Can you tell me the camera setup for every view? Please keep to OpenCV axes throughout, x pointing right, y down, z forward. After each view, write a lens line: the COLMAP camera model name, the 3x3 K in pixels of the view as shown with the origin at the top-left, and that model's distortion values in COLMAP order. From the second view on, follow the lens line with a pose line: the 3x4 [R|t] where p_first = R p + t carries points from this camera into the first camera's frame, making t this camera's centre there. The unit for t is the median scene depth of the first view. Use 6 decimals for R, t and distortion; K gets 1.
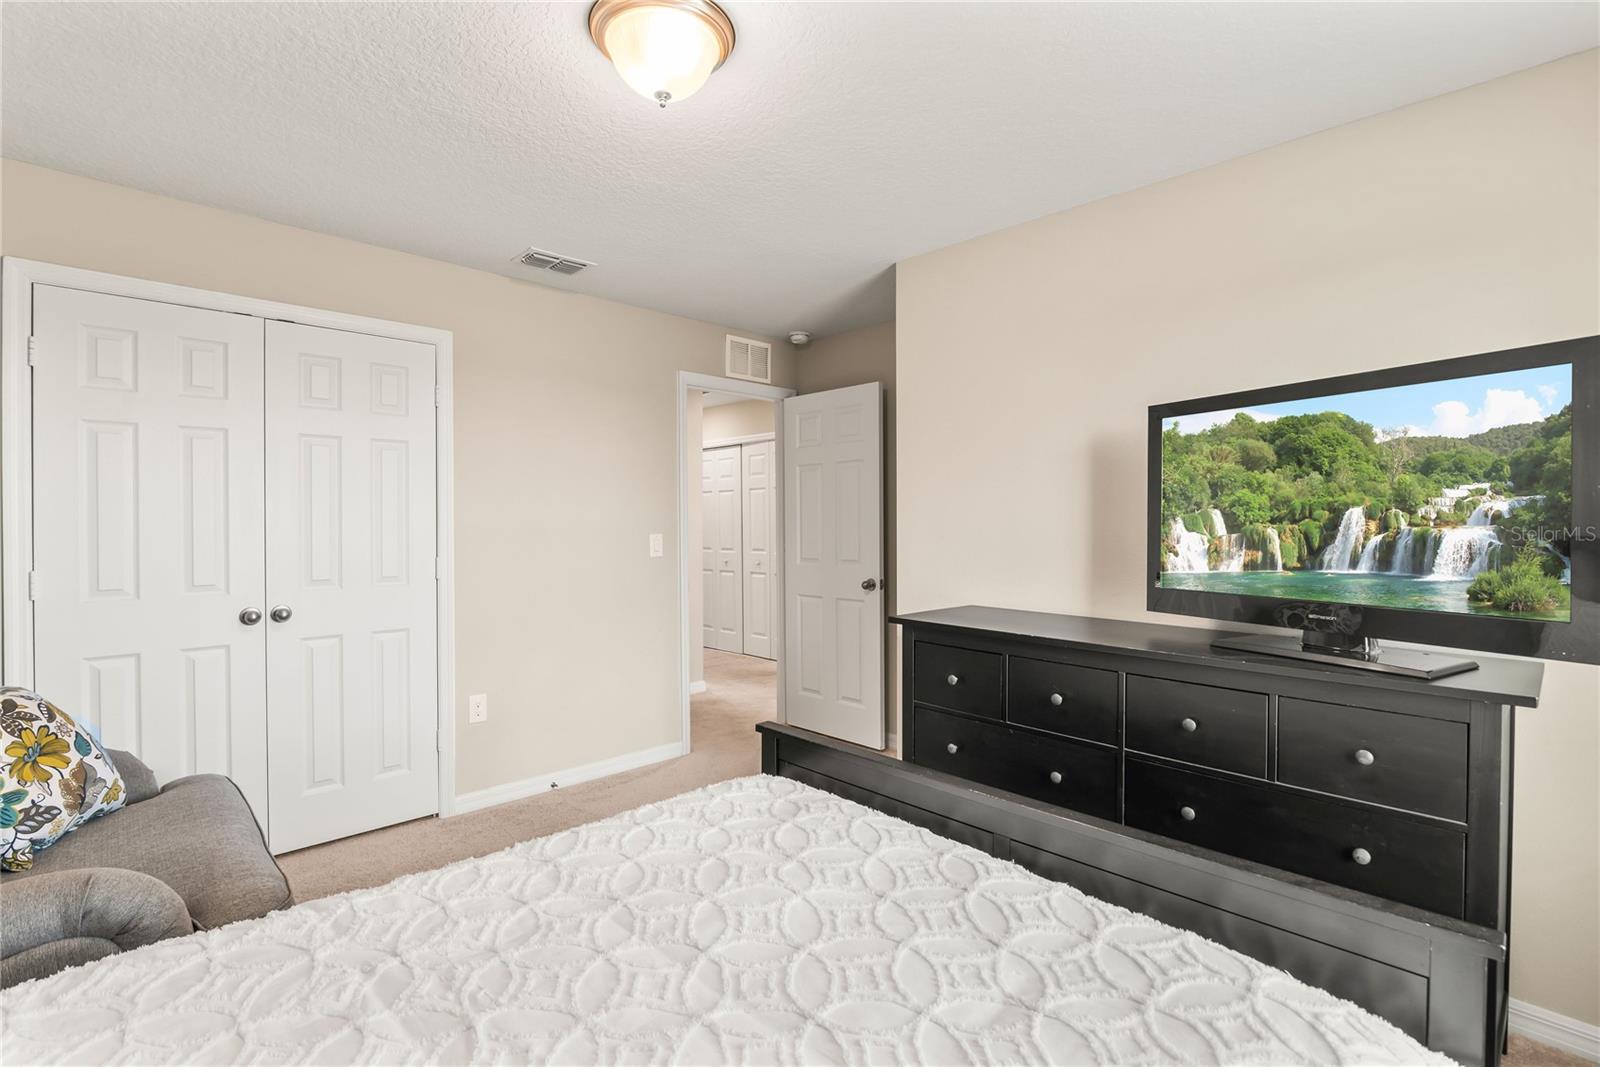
lens RADIAL K [[732.7, 0, 798.9], [0, 732.7, 530.7], [0, 0, 1]] dist [-0.020277, 0.002420]
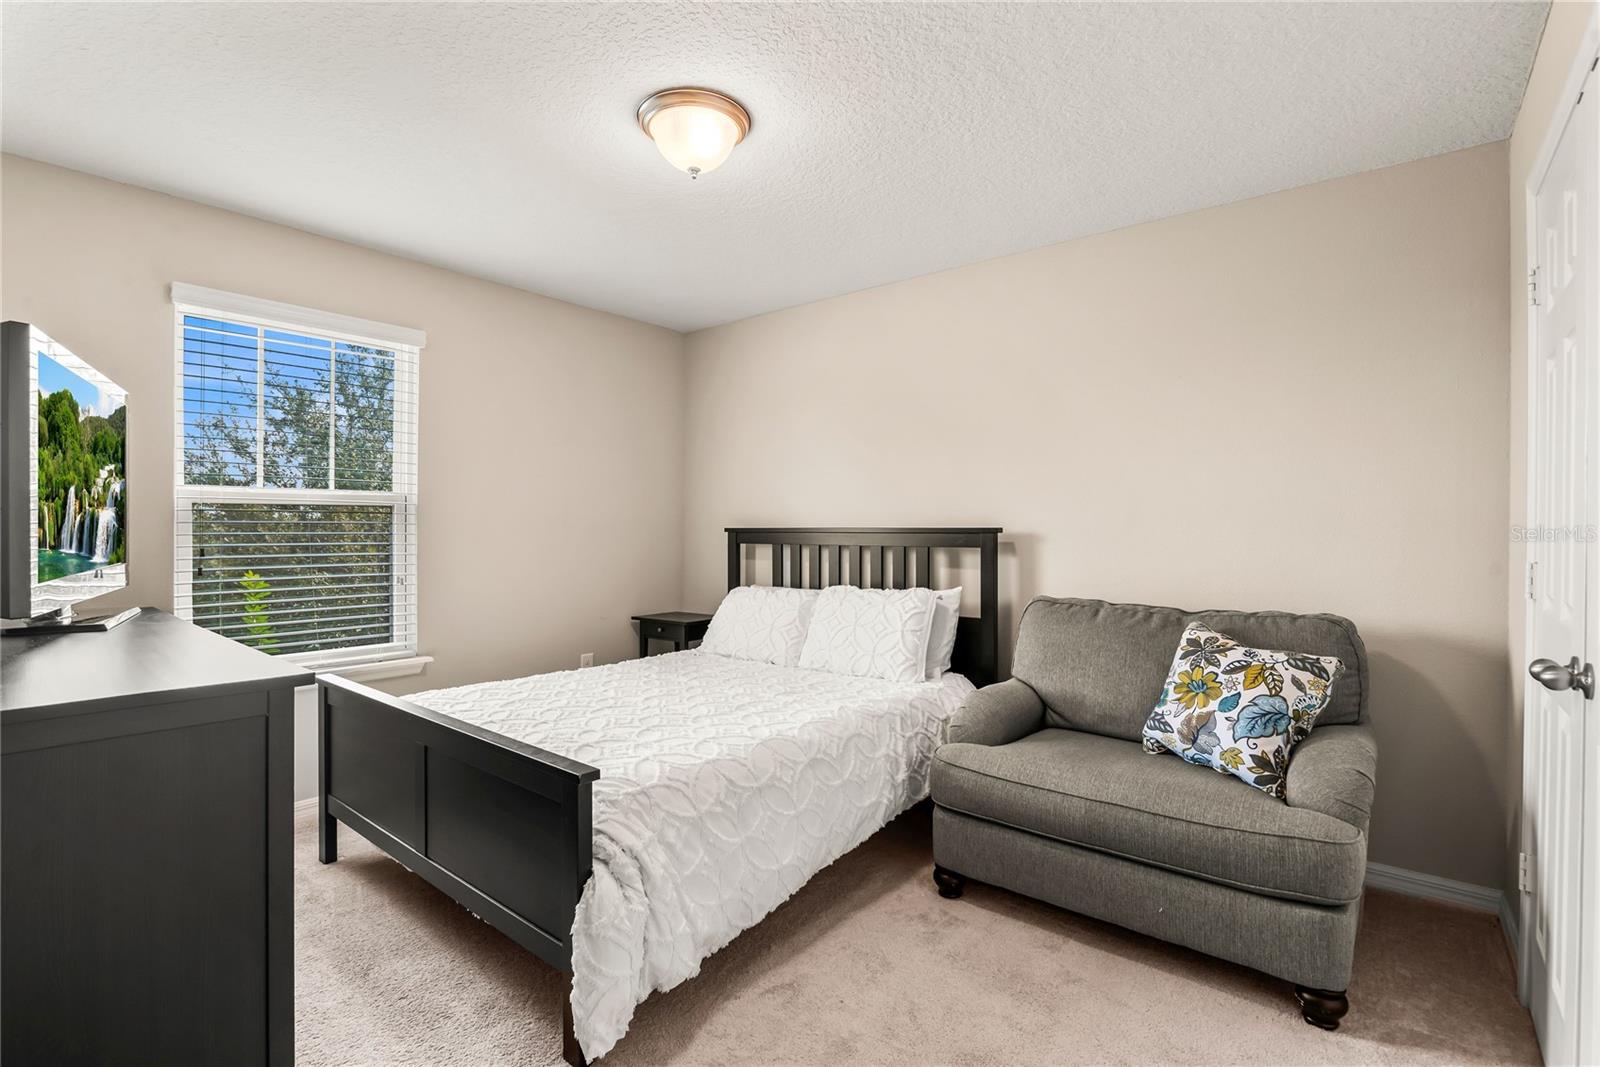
lens RADIAL K [[732.7, 0, 799.1], [0, 732.7, 533.6], [0, 0, 1]] dist [-0.020277, 0.002420]
pose [[-0.992539, 0.001713, -0.121912, -0.204879], [0.000367, 0.999939, 0.011065, 0.022704], [0.121923, 0.010938, -0.992479, 2.134781]]
